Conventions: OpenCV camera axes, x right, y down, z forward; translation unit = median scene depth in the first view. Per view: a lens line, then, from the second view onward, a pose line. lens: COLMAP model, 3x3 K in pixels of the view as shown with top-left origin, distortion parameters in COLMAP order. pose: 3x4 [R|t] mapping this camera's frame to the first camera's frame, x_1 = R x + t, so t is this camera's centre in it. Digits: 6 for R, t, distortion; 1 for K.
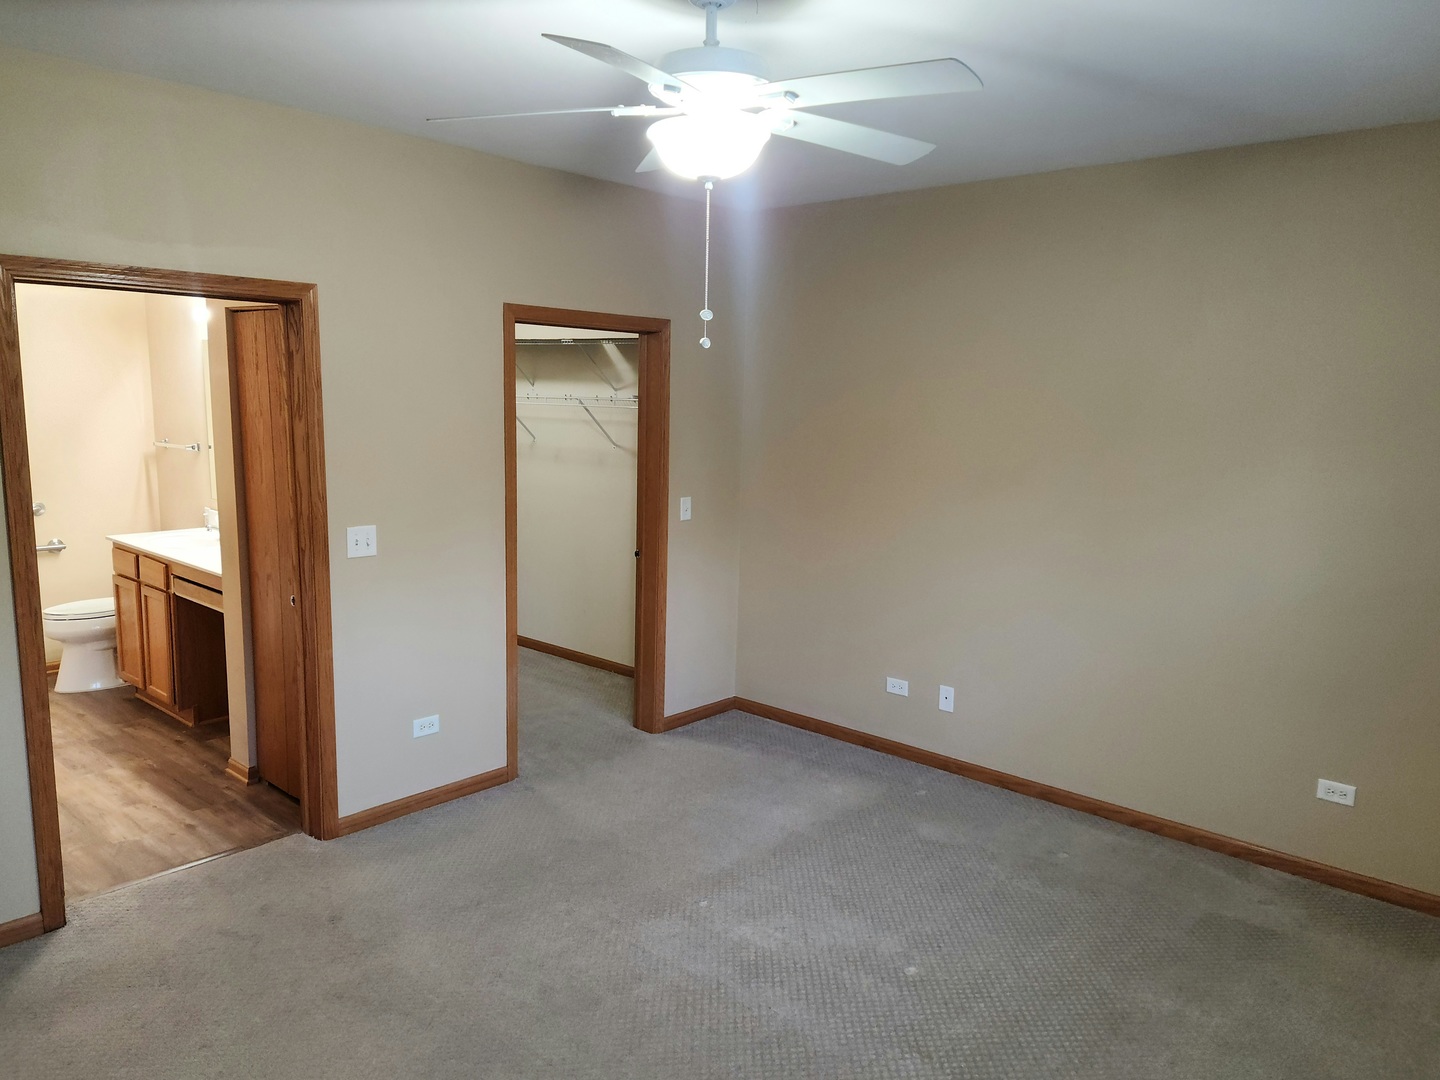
lens RADIAL K [[963.8, 0, 724.1], [0, 963.8, 536.7], [0, 0, 1]] dist [-0.006577, 0.000148]
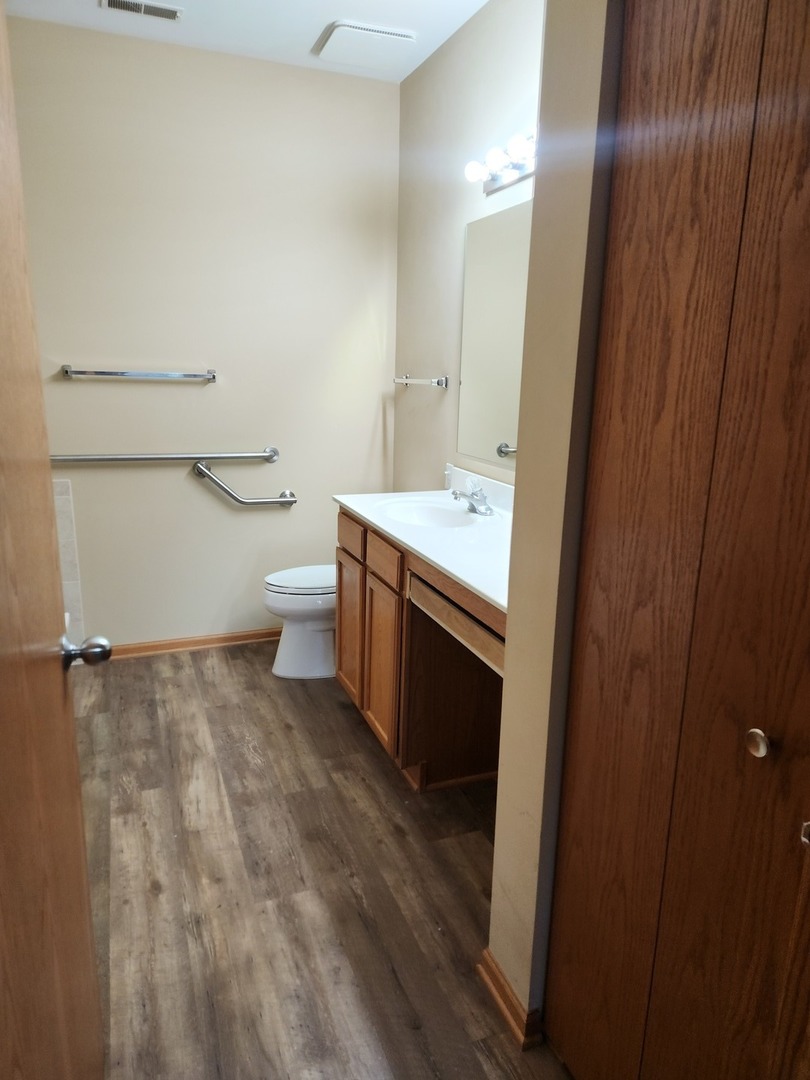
lens RADIAL K [[722.8, 0, 403.6], [0, 722.8, 541.8], [0, 0, 1]] dist [-0.006577, 0.000148]
pose [[0.875618, 0.106120, -0.471203, -0.339577], [-0.074094, 0.993530, 0.086069, -0.019199], [0.477288, -0.040450, 0.877815, 0.555633]]
